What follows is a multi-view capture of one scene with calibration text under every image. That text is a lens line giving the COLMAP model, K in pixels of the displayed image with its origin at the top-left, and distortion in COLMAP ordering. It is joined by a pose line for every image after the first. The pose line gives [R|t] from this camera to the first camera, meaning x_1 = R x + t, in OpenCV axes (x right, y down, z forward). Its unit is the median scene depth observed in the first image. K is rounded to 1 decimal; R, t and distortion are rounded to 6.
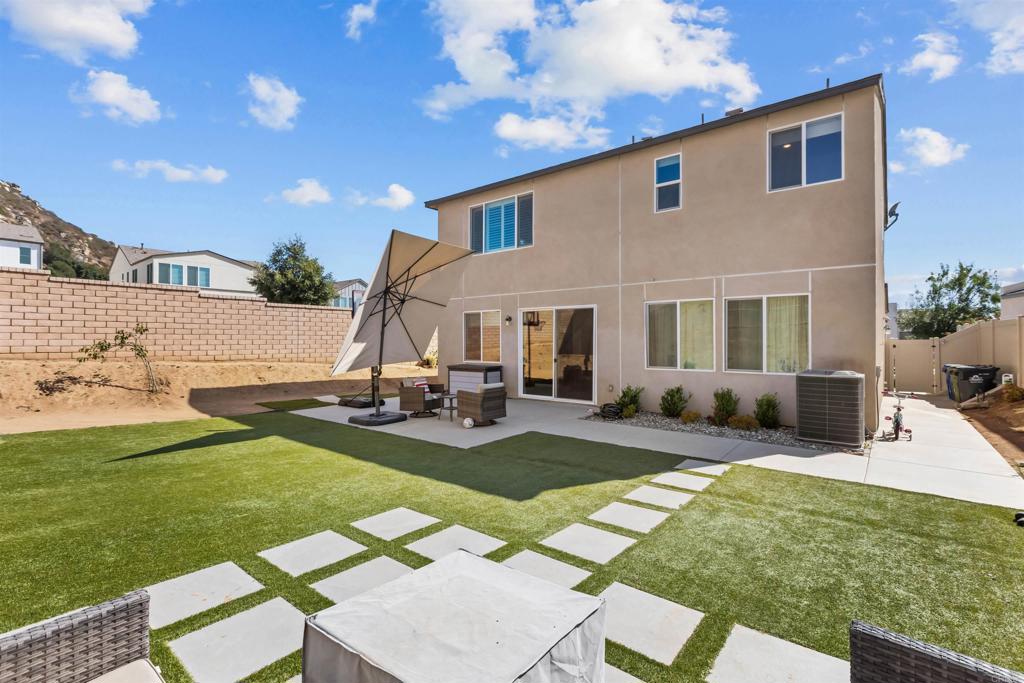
lens RADIAL K [[464.8, 0, 514.2], [0, 464.8, 337.3], [0, 0, 1]] dist [0.002212, -0.002090]
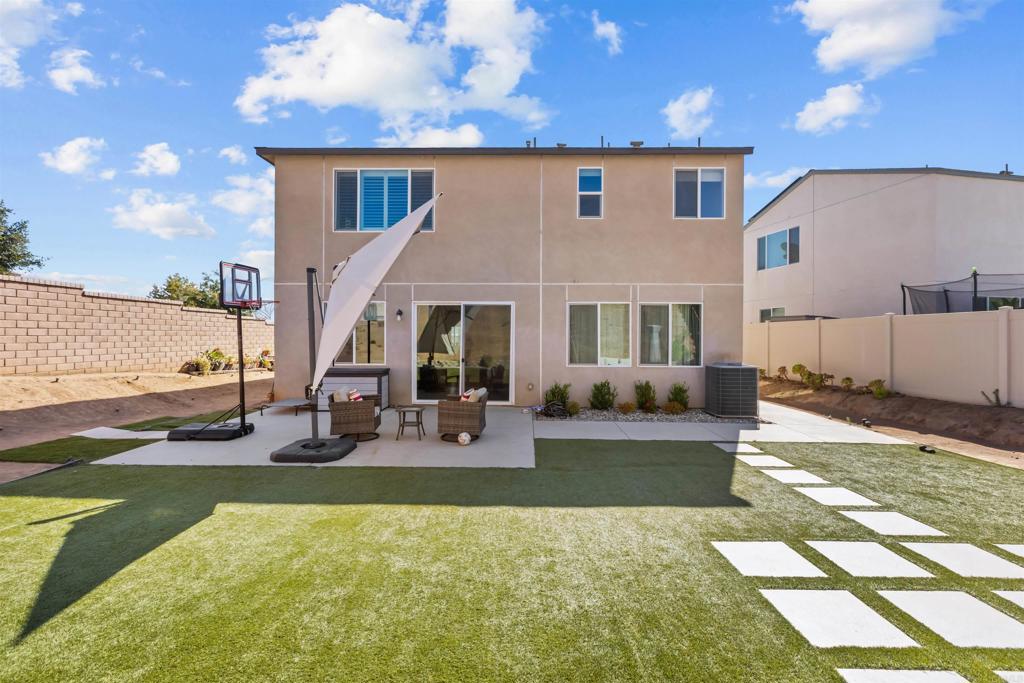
lens RADIAL K [[464.8, 0, 515.0], [0, 464.8, 338.7], [0, 0, 1]] dist [0.002212, -0.002090]
pose [[0.790486, 0.002377, 0.612476, -0.464857], [-0.009632, 0.999917, 0.008551, -0.001744], [-0.612405, -0.012659, 0.790443, 0.252252]]
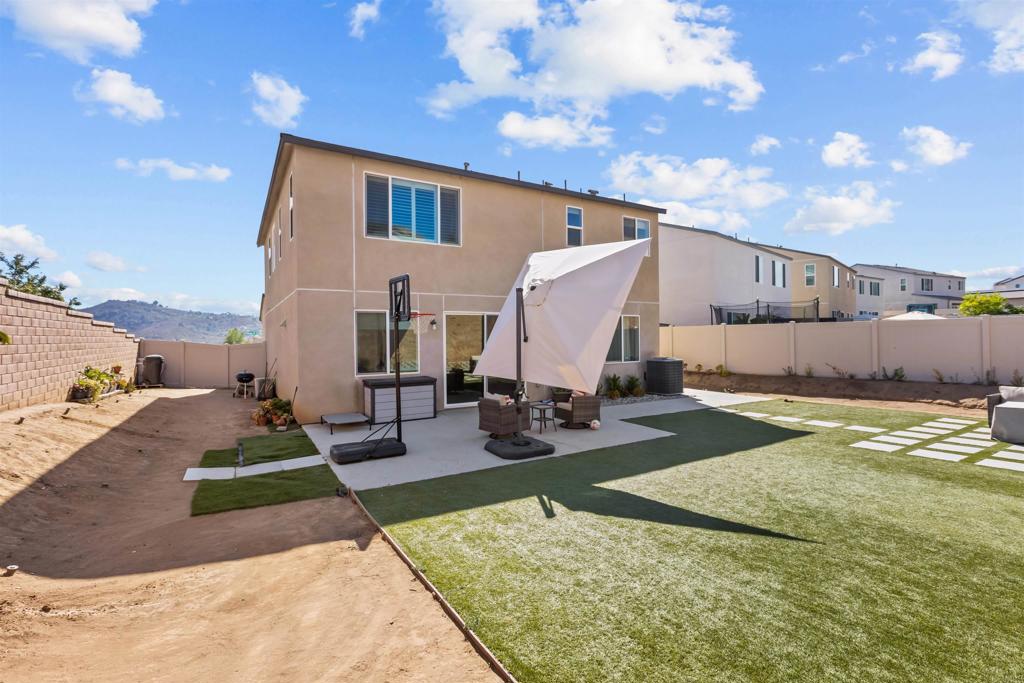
lens RADIAL K [[464.8, 0, 508.1], [0, 464.8, 339.0], [0, 0, 1]] dist [0.002212, -0.002090]
pose [[0.341364, -0.004942, 0.939918, -1.008780], [0.005807, 0.999978, 0.003149, -0.011606], [-0.939913, 0.004383, 0.341385, 0.721549]]
